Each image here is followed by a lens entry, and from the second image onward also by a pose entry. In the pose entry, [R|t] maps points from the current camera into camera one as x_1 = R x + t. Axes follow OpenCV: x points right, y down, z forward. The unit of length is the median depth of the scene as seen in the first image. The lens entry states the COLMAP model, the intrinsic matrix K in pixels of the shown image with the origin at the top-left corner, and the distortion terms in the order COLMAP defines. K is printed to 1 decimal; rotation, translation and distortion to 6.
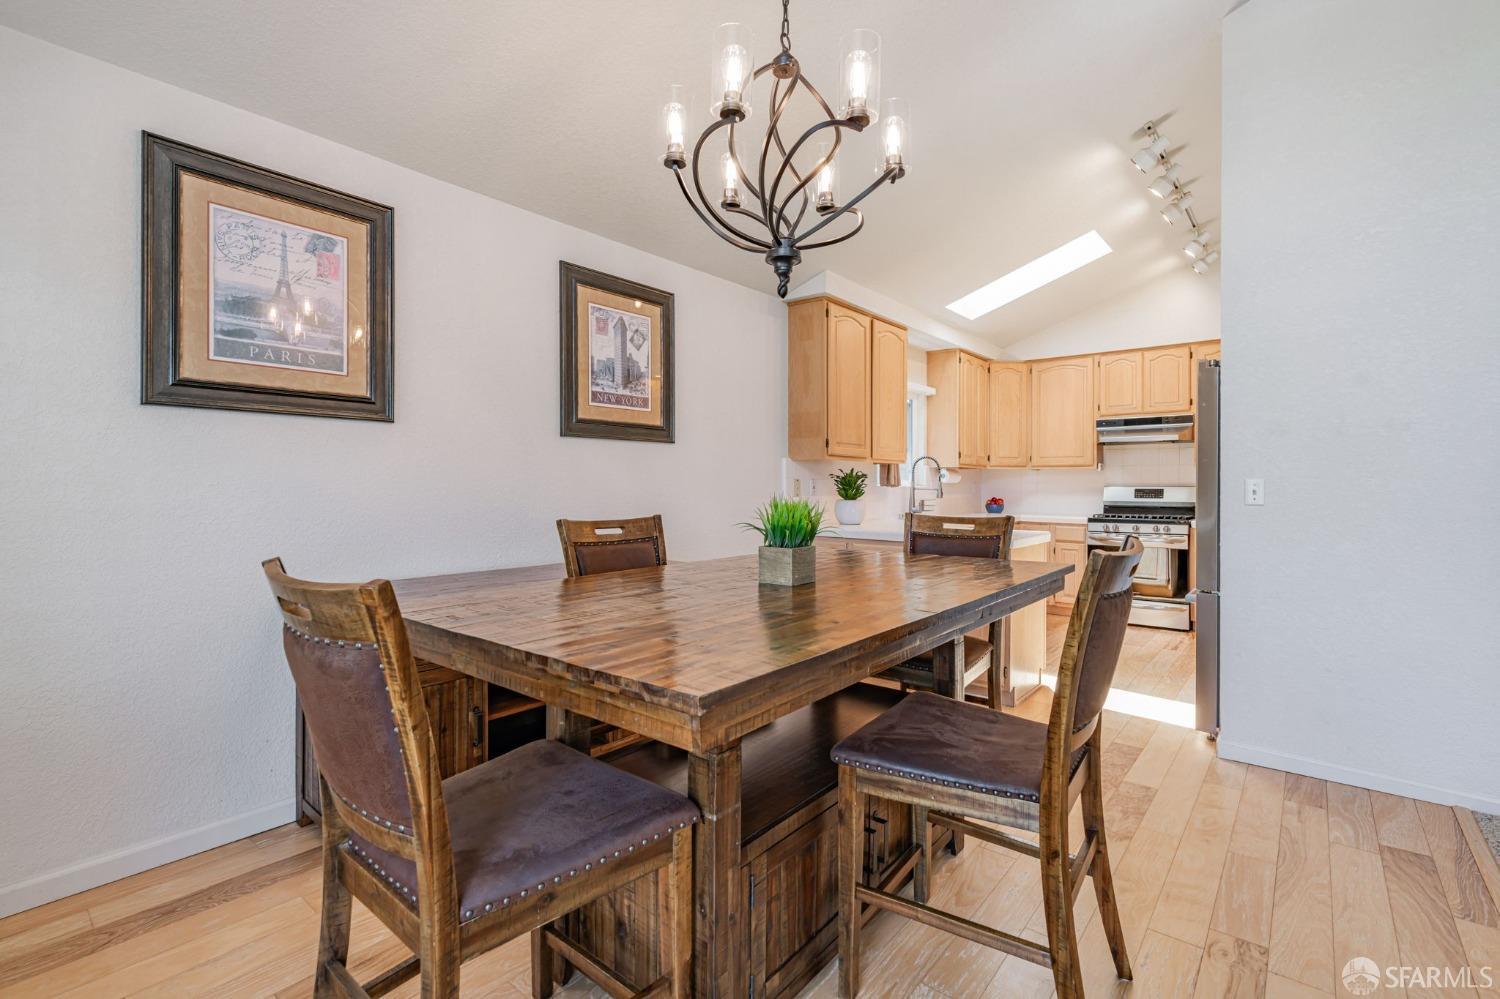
lens RADIAL K [[679.4, 0, 752.6], [0, 679.4, 490.5], [0, 0, 1]] dist [-0.000294, 0.000301]
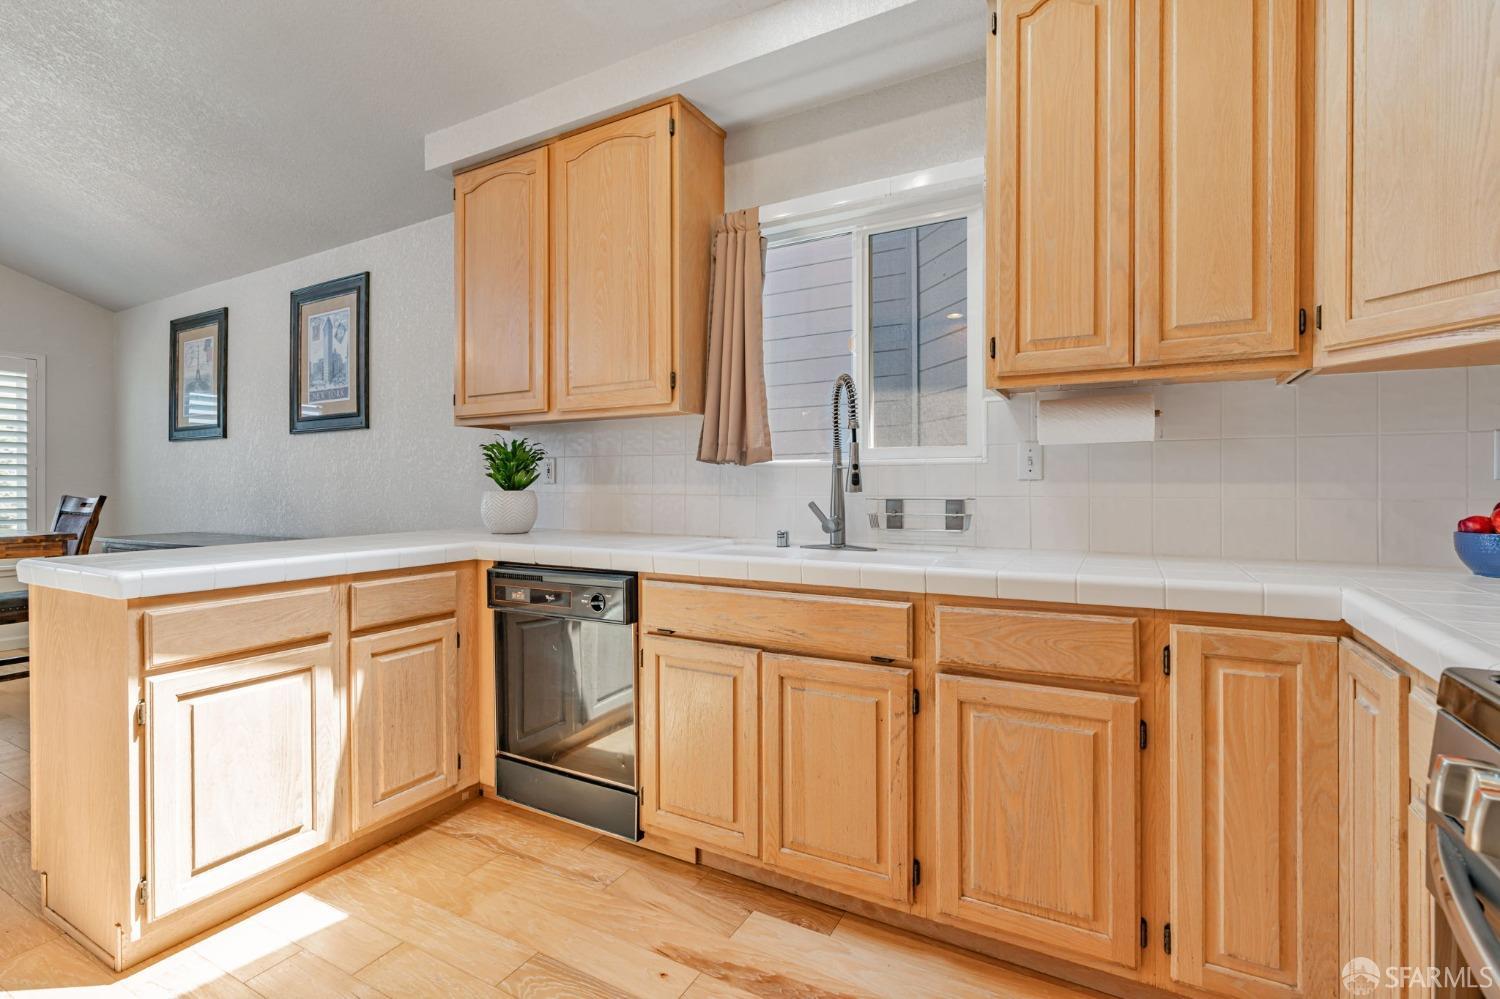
lens RADIAL K [[679.4, 0, 752.6], [0, 679.4, 490.5], [0, 0, 1]] dist [-0.000294, 0.000301]
pose [[0.186787, 0.000214, -0.982400, 0.603575], [-0.003735, 0.999993, -0.000492, 0.010652], [0.982393, 0.003761, 0.186786, 0.886769]]
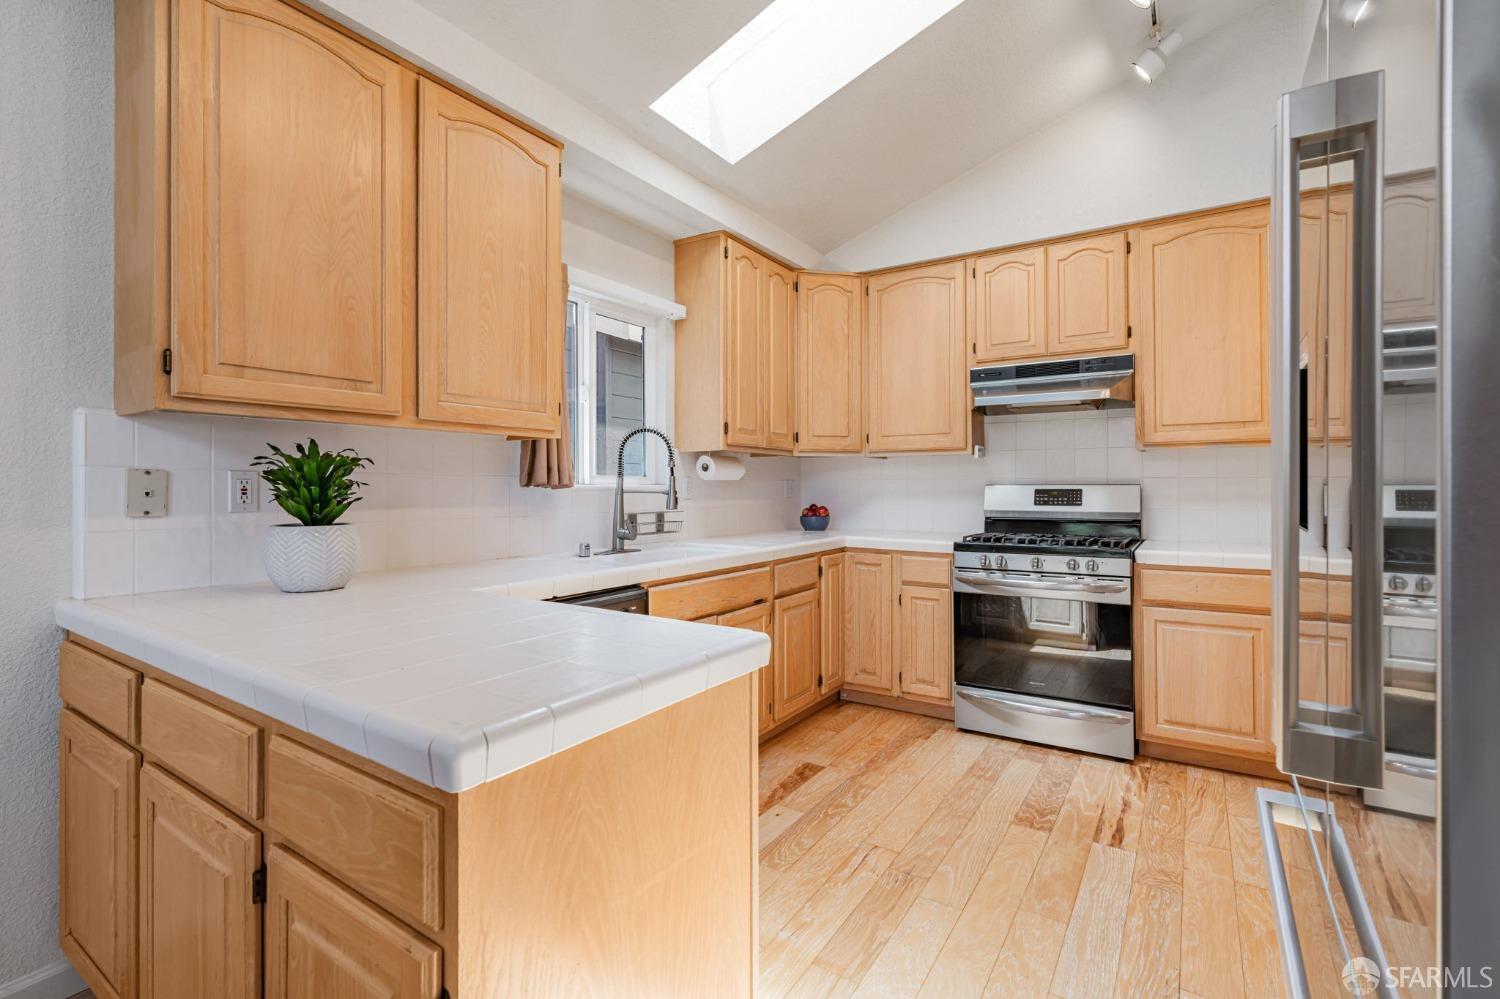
lens RADIAL K [[681.1, 0, 750.5], [0, 681.1, 484.0], [0, 0, 1]] dist [-0.001030, -0.000013]
pose [[0.993701, -0.003941, 0.111991, 0.276613], [0.004802, 0.999961, -0.007420, -0.003900], [-0.111958, 0.007911, 0.993681, 0.484881]]
